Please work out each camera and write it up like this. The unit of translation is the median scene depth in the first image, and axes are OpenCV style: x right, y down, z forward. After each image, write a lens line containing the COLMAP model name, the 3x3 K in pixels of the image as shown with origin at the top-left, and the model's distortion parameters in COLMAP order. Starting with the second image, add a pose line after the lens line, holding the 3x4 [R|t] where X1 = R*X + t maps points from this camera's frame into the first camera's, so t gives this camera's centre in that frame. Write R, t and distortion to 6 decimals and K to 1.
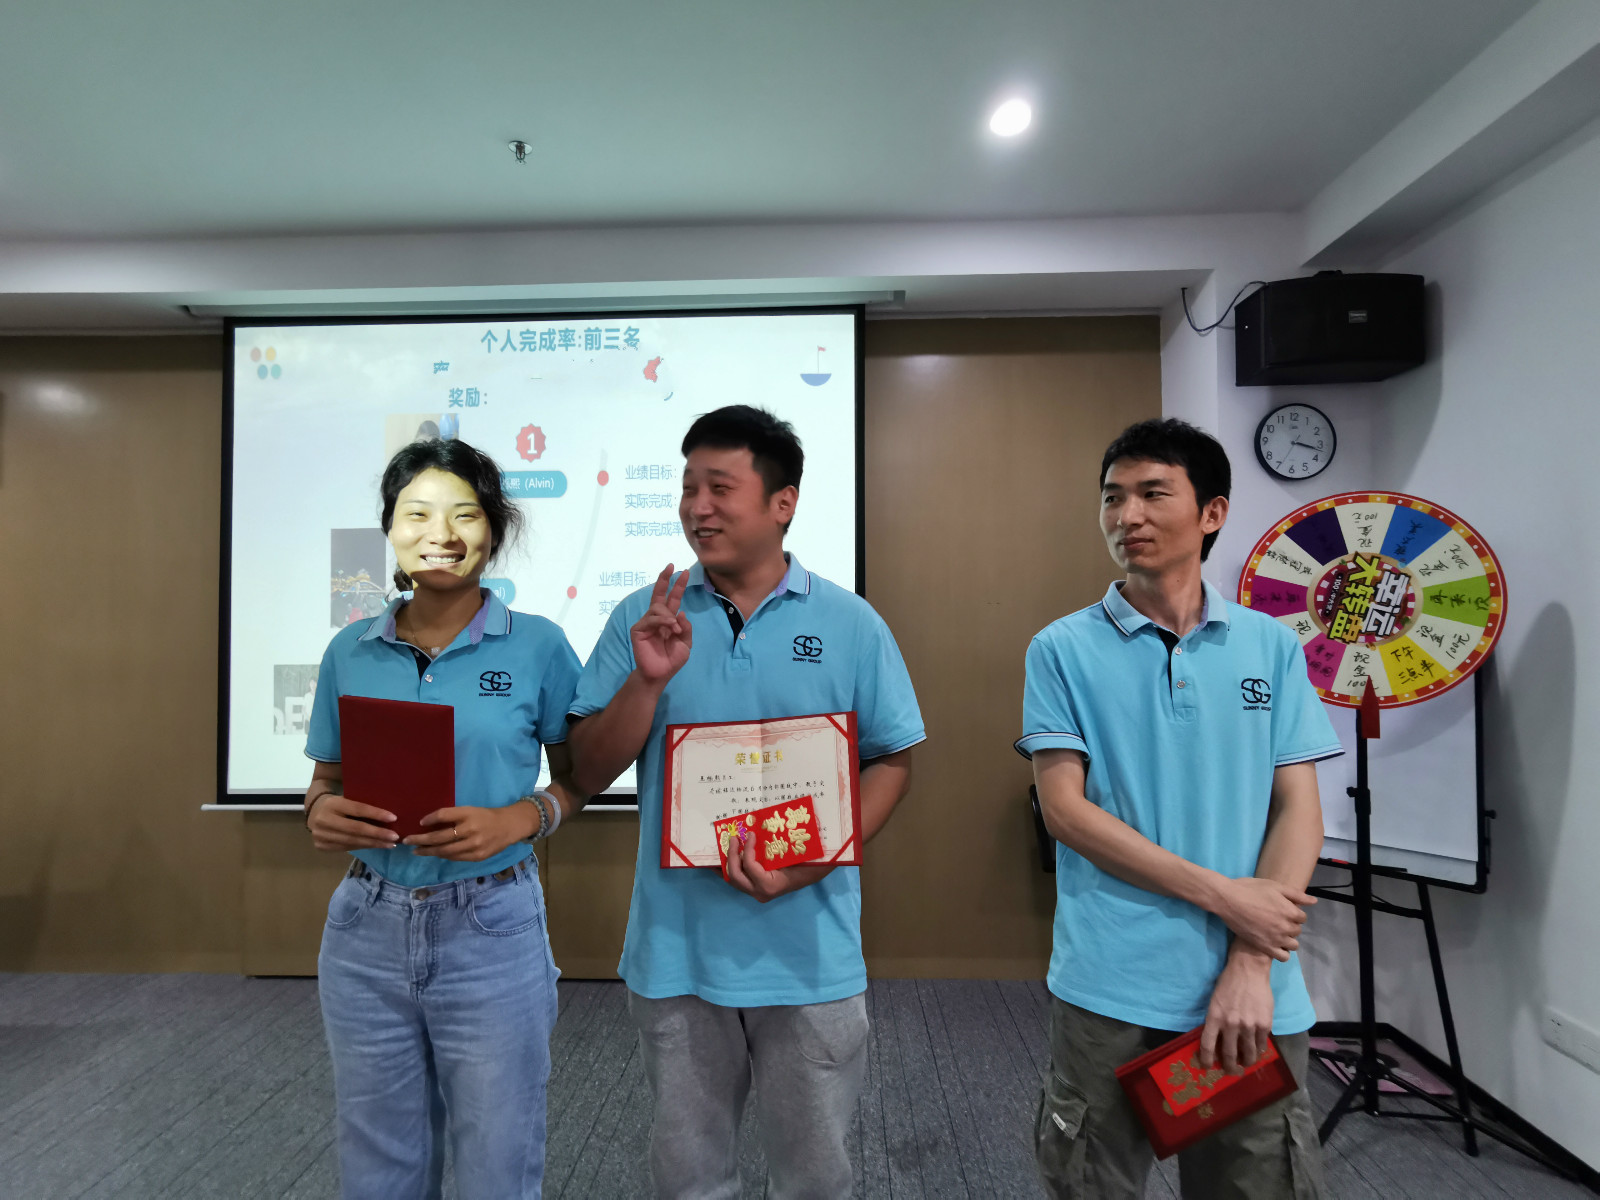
lens RADIAL K [[782.3, 0, 800.0], [0, 782.3, 600.0], [0, 0, 1]] dist [0.000885, 0.000095]
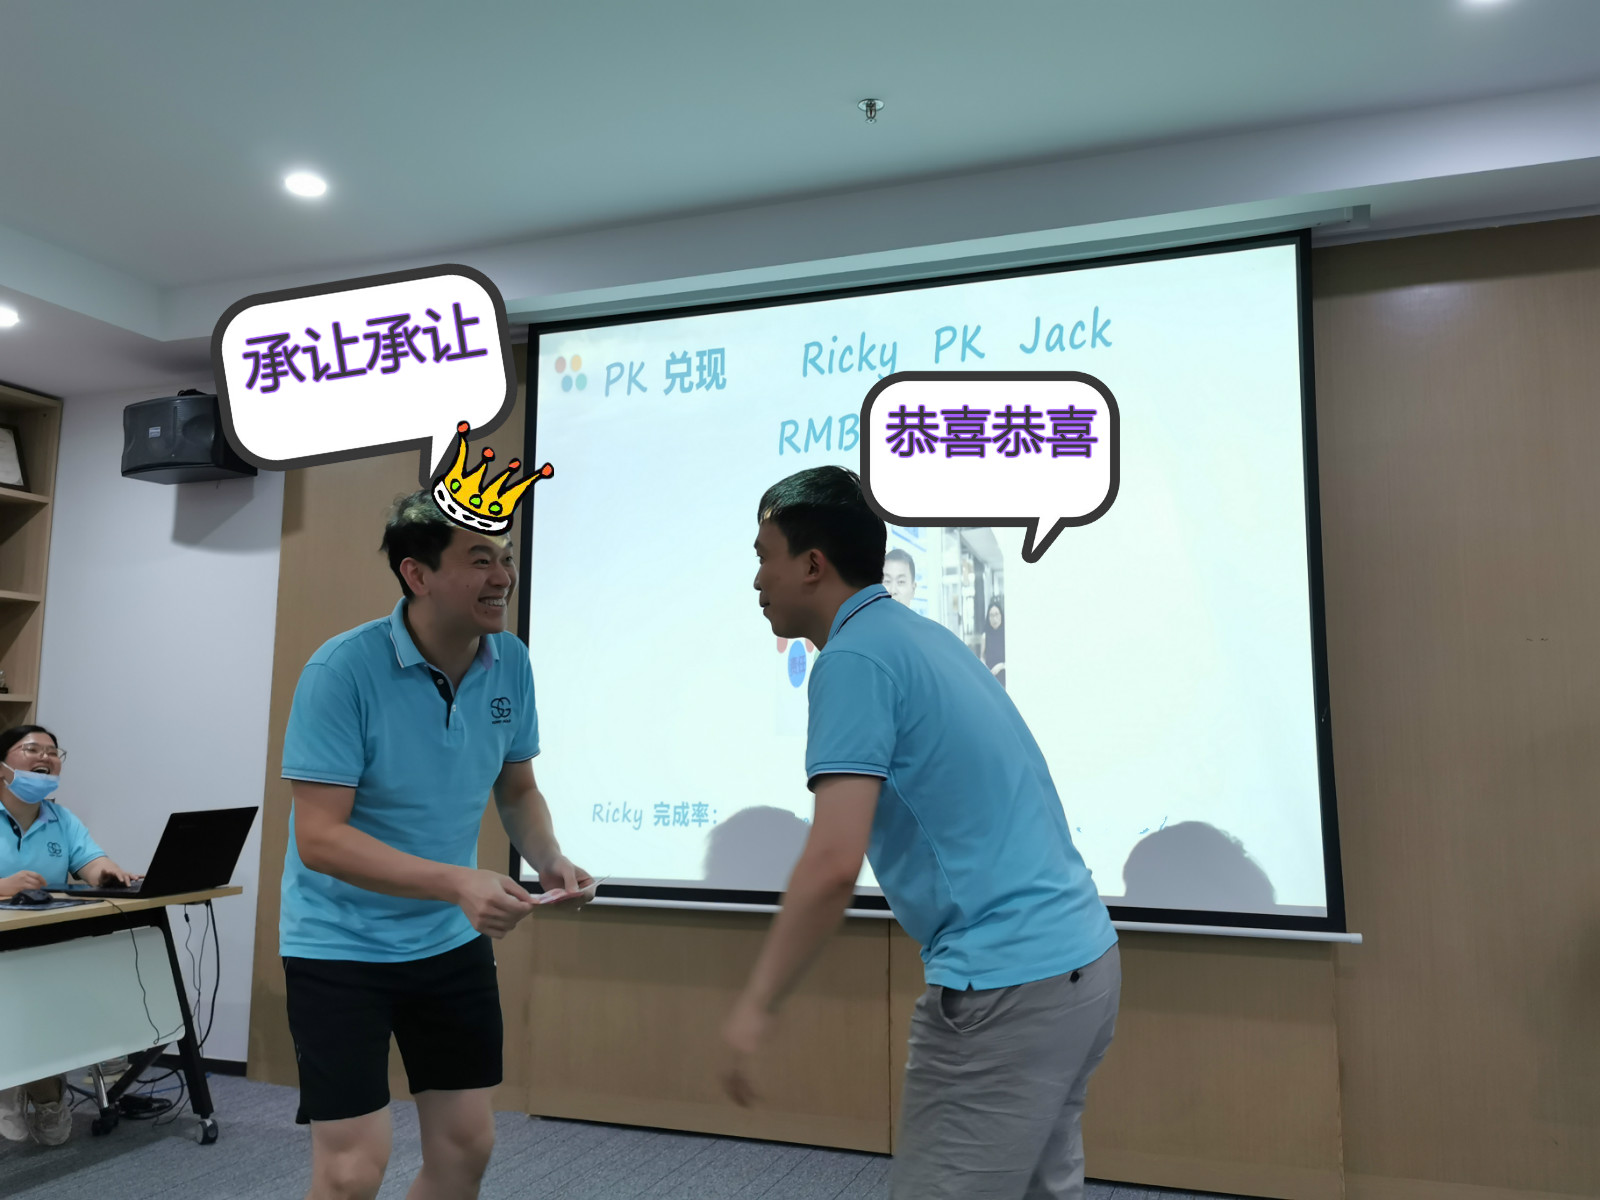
lens RADIAL K [[1302.7, 0, 829.4], [0, 1302.7, 578.4], [0, 0, 1]] dist [0.041182, 0.001763]
pose [[0.952218, -0.030048, -0.303937, 0.018391], [-0.001113, 0.994801, -0.101834, 0.071285], [0.305416, 0.097306, 0.947234, -0.265652]]
